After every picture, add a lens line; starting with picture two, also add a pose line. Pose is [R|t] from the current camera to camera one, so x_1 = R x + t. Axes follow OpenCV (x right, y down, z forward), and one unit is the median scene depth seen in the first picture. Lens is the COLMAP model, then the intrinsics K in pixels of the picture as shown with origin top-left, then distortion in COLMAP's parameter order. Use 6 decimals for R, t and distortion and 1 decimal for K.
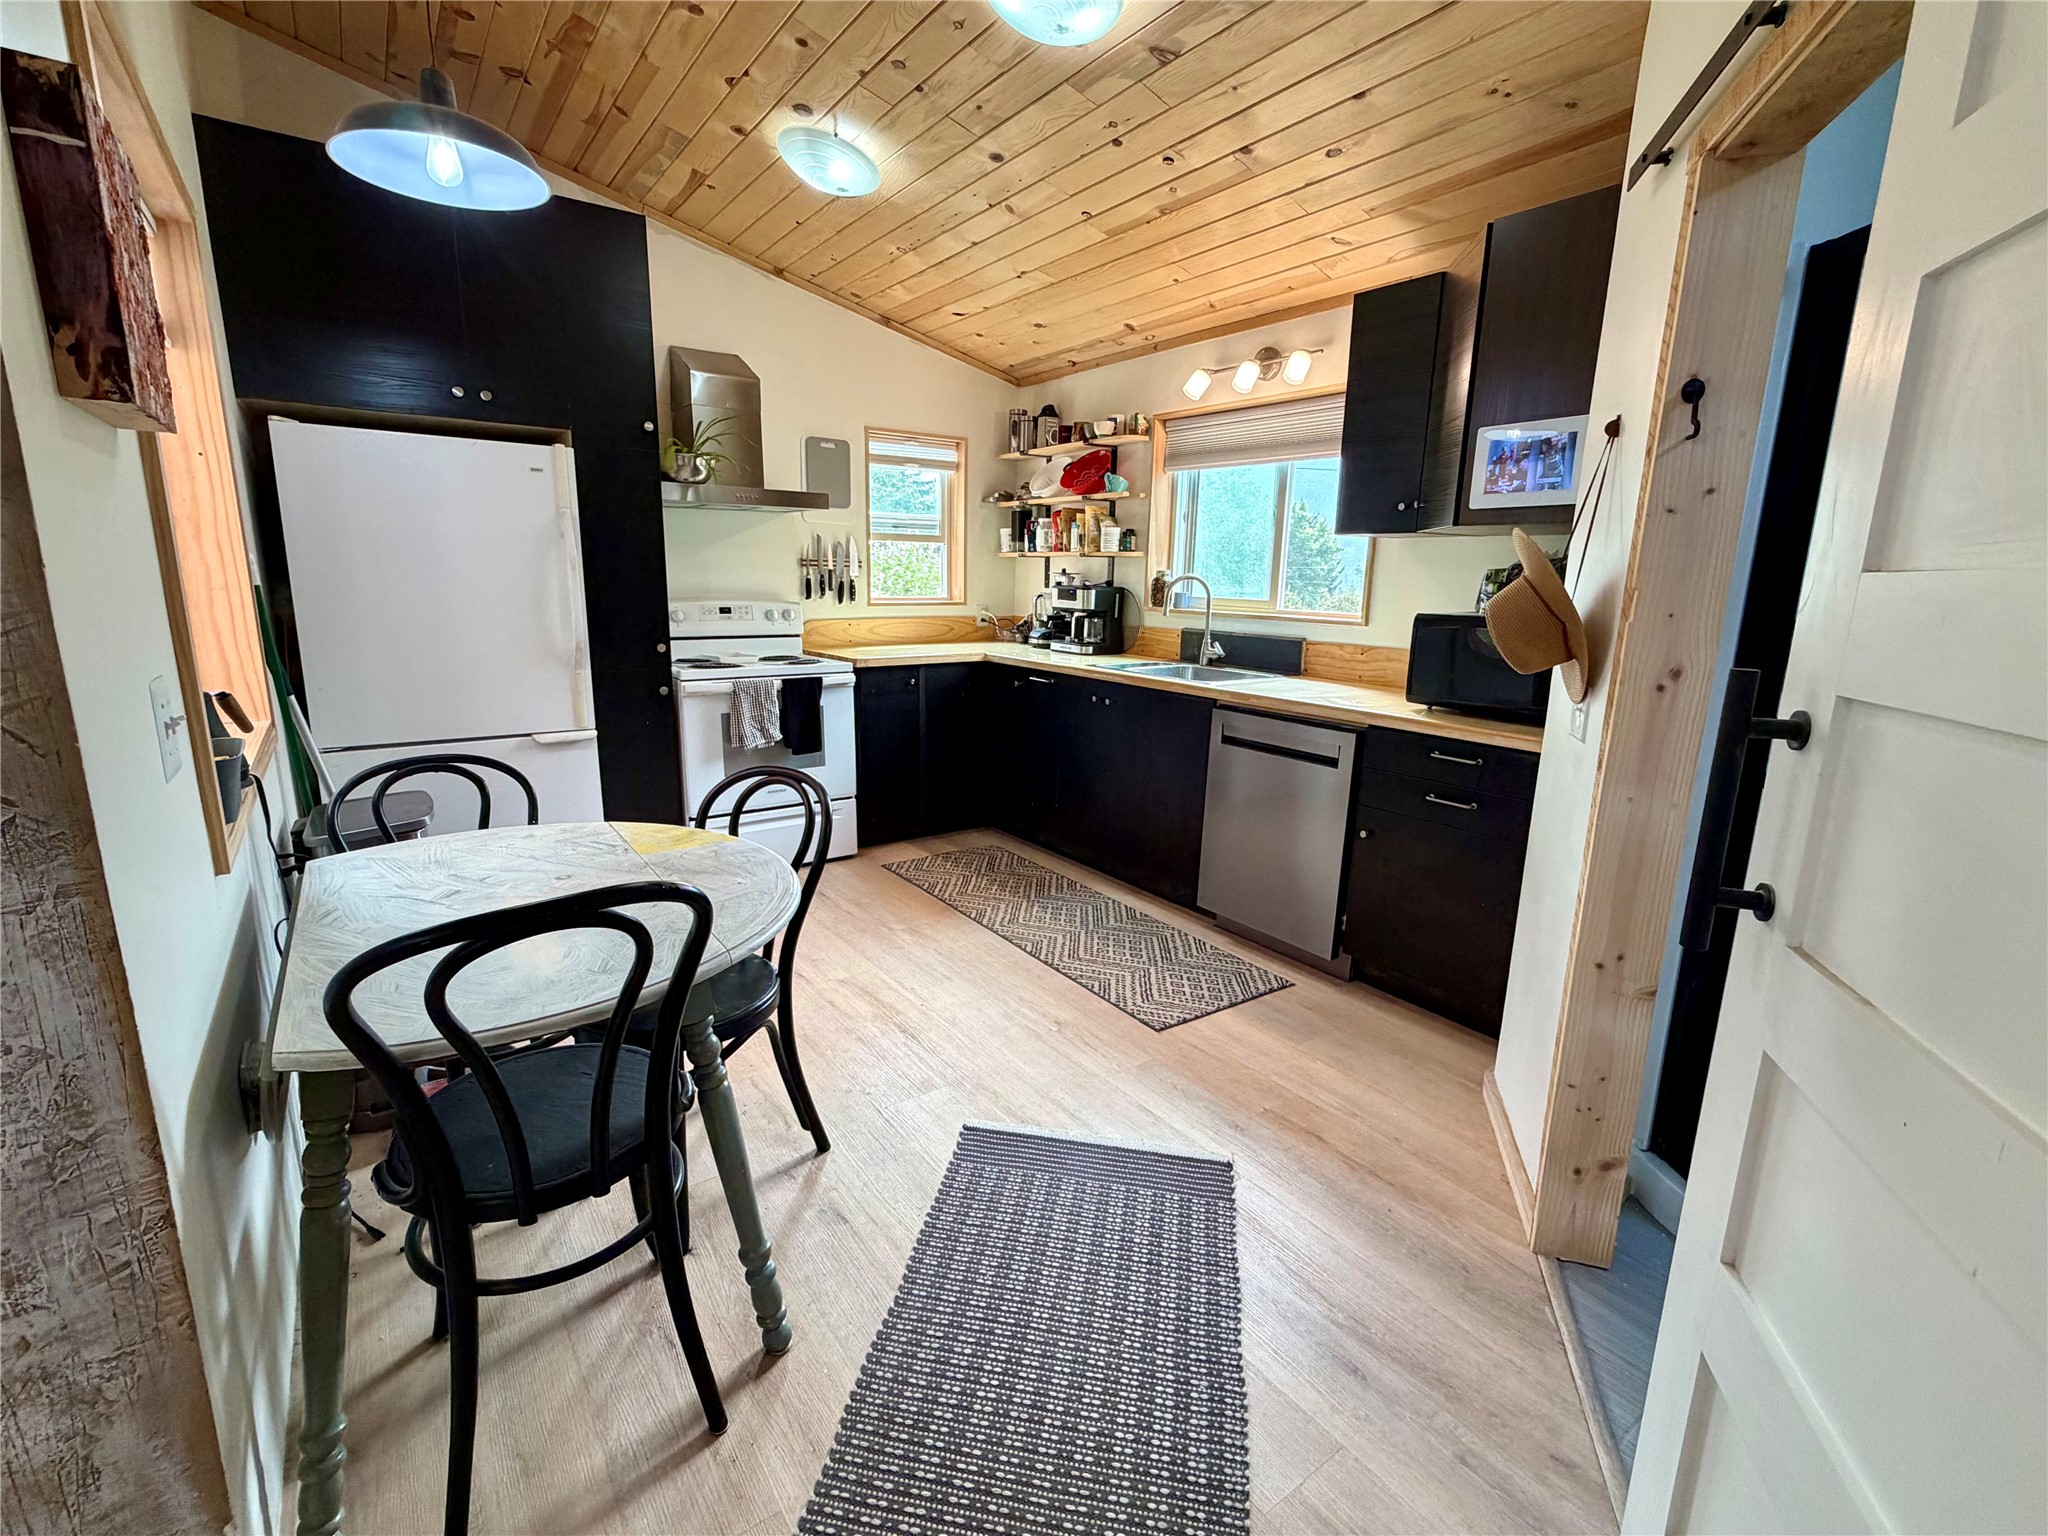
lens RADIAL K [[917.4, 0, 1031.4], [0, 917.4, 764.1], [0, 0, 1]] dist [0.000349, -0.000394]
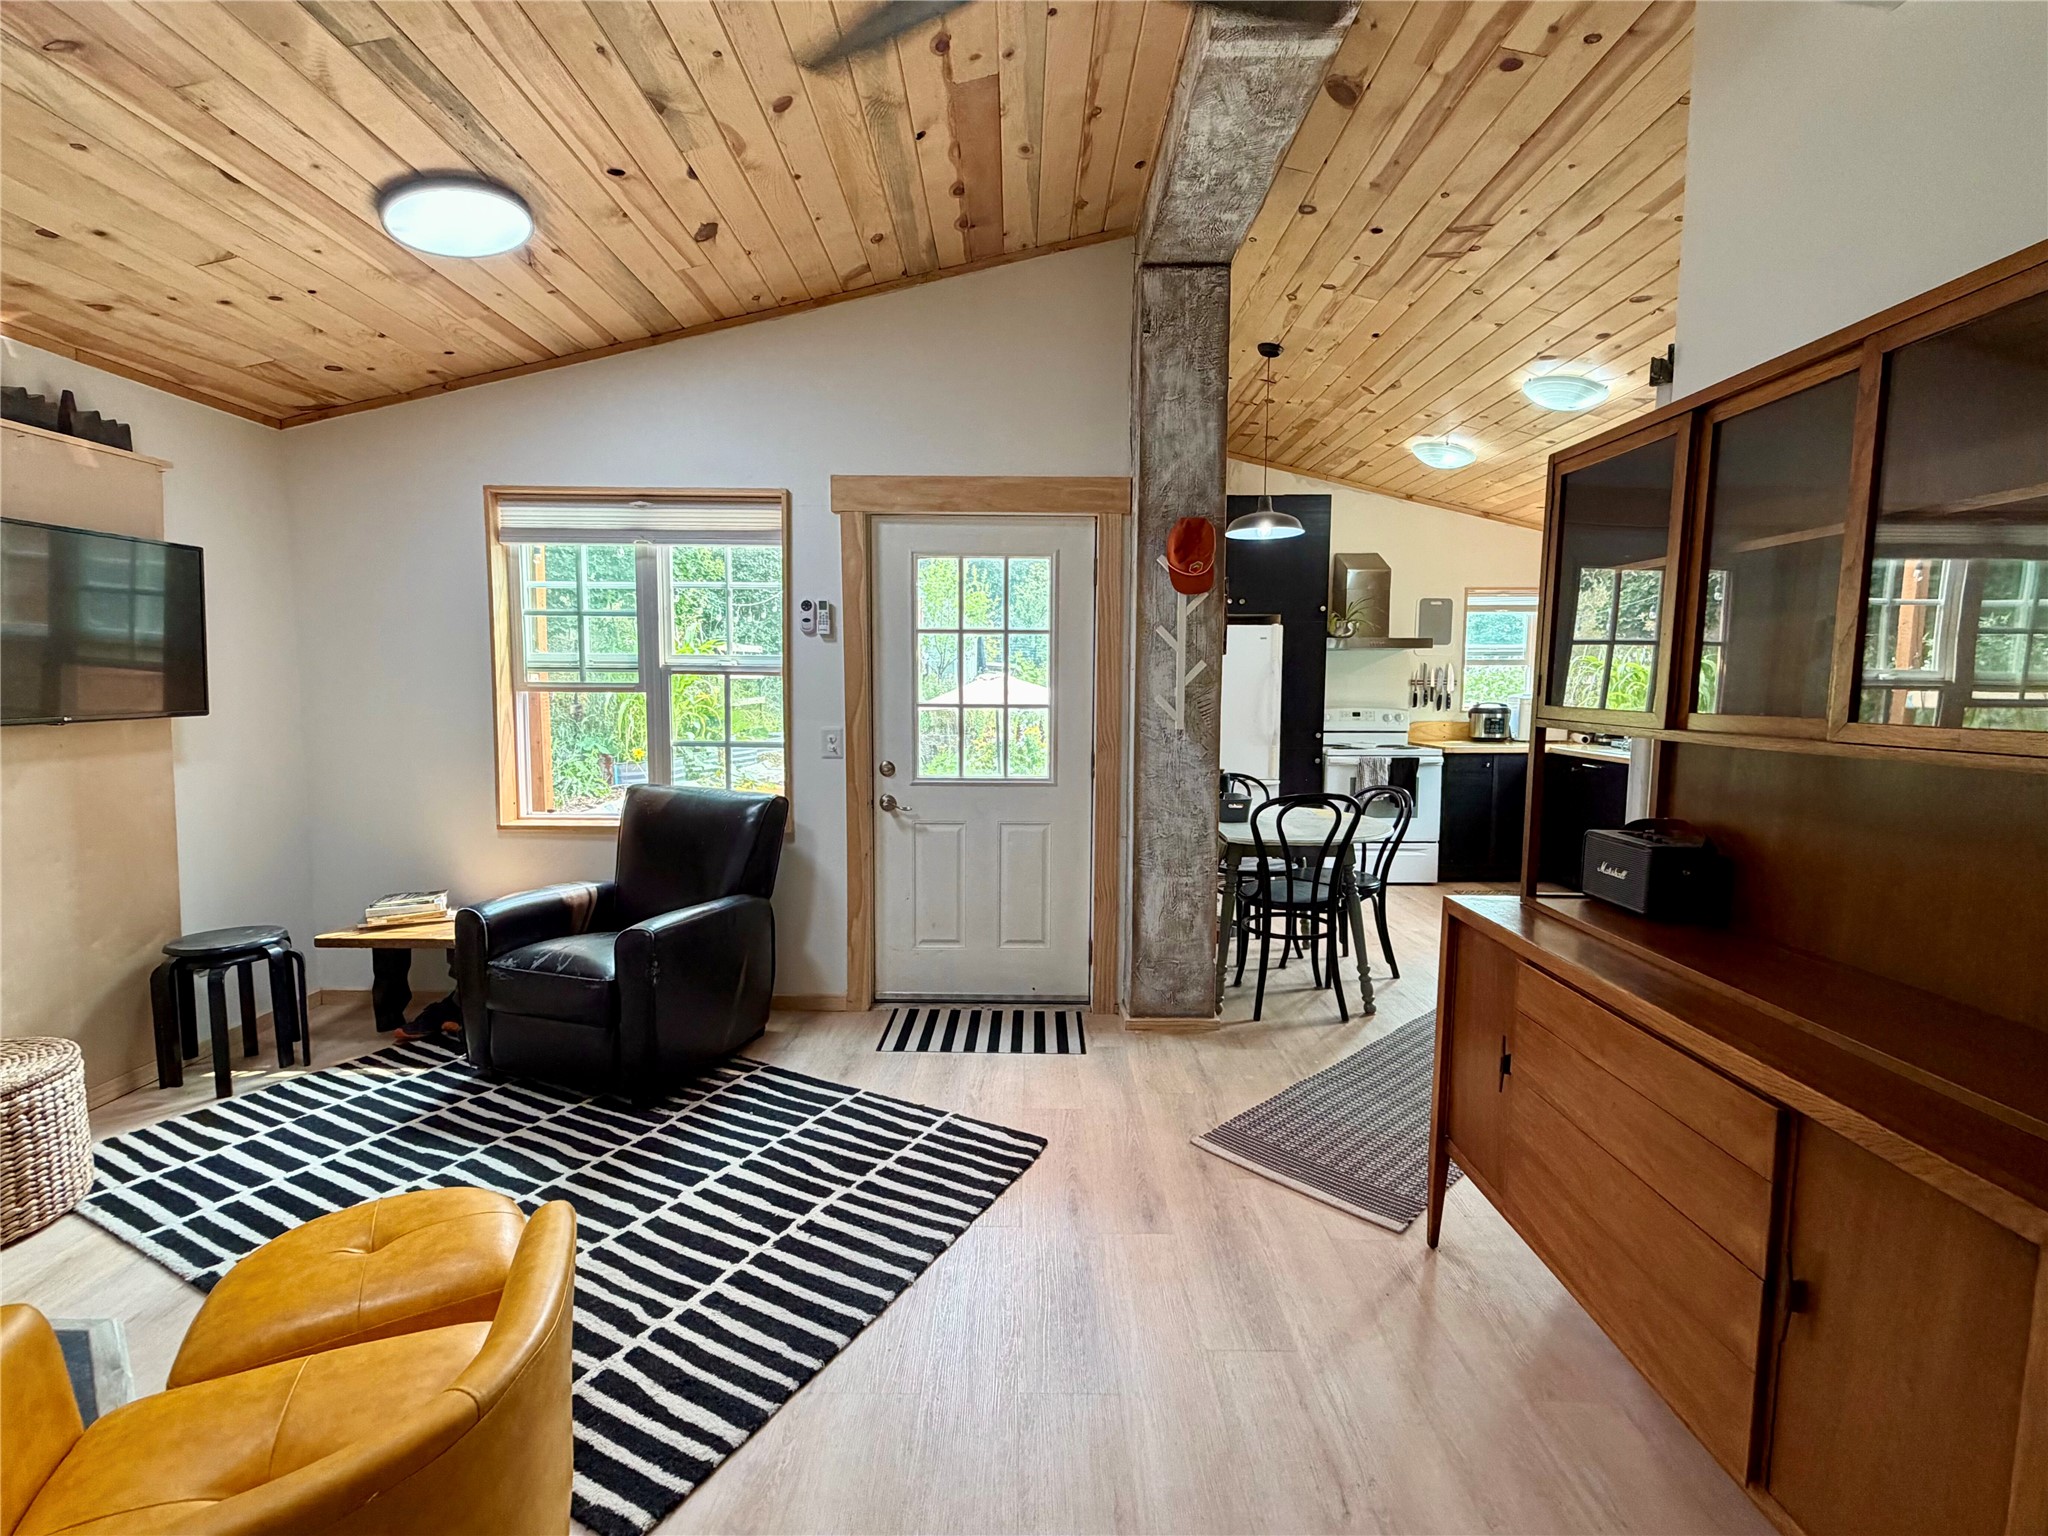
lens RADIAL K [[917.4, 0, 1031.5], [0, 917.4, 764.6], [0, 0, 1]] dist [0.000349, -0.000394]
pose [[0.802401, 0.035883, -0.595705, 0.164204], [-0.107343, 0.990589, -0.084920, 0.116320], [0.587052, 0.132085, 0.798701, -0.597402]]
